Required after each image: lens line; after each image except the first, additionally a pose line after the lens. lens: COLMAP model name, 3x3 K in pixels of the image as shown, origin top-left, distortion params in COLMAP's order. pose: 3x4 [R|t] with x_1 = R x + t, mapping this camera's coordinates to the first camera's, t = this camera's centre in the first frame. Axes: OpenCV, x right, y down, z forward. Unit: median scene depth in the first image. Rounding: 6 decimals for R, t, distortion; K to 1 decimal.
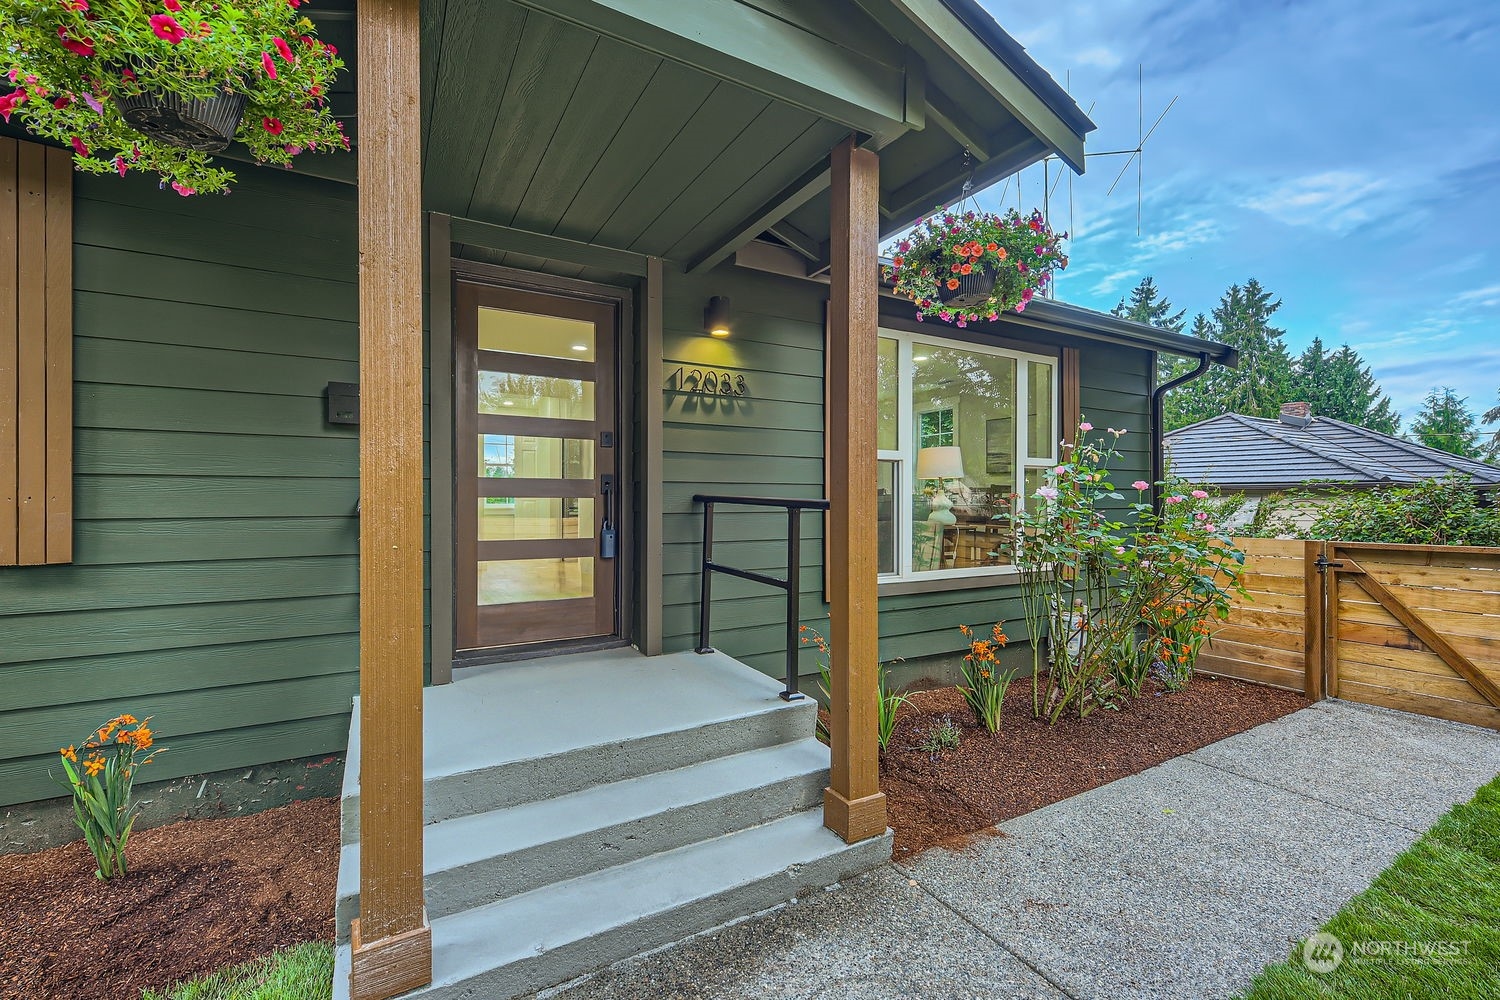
lens RADIAL K [[709.3, 0, 749.6], [0, 709.3, 504.3], [0, 0, 1]] dist [0.000429, -0.008508]
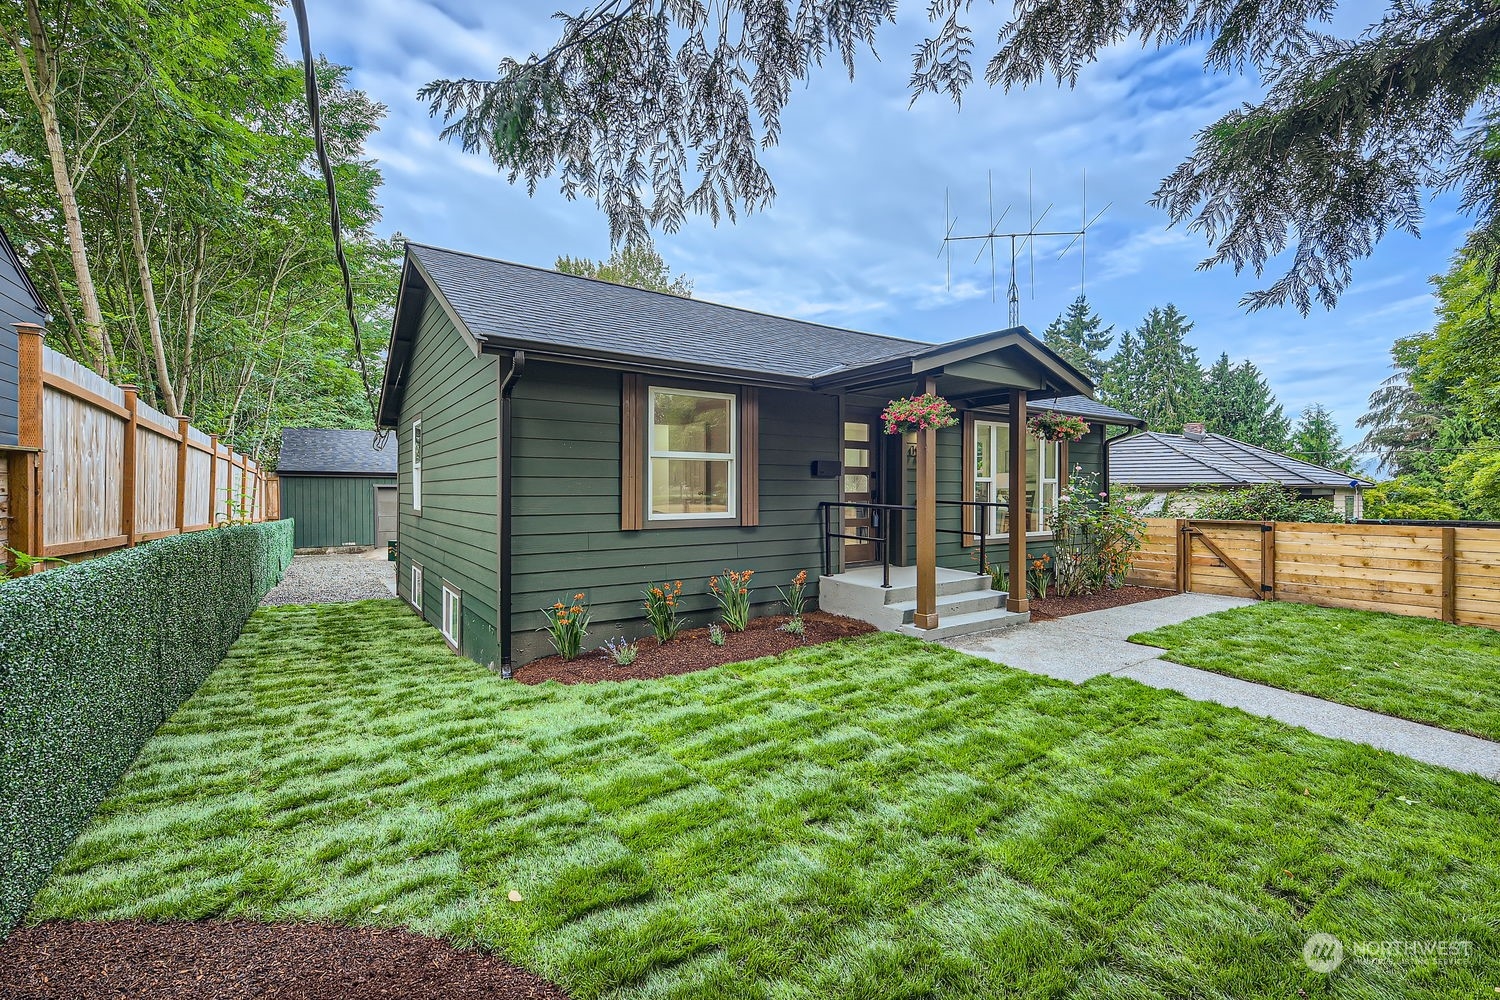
lens RADIAL K [[638.5, 0, 749.8], [0, 638.5, 493.9], [0, 0, 1]] dist [0.000855, 0.000088]
pose [[0.999415, -0.000931, 0.034193, -0.243671], [0.000883, 0.999999, 0.001420, -0.012082], [-0.034195, -0.001389, 0.999414, -0.379571]]
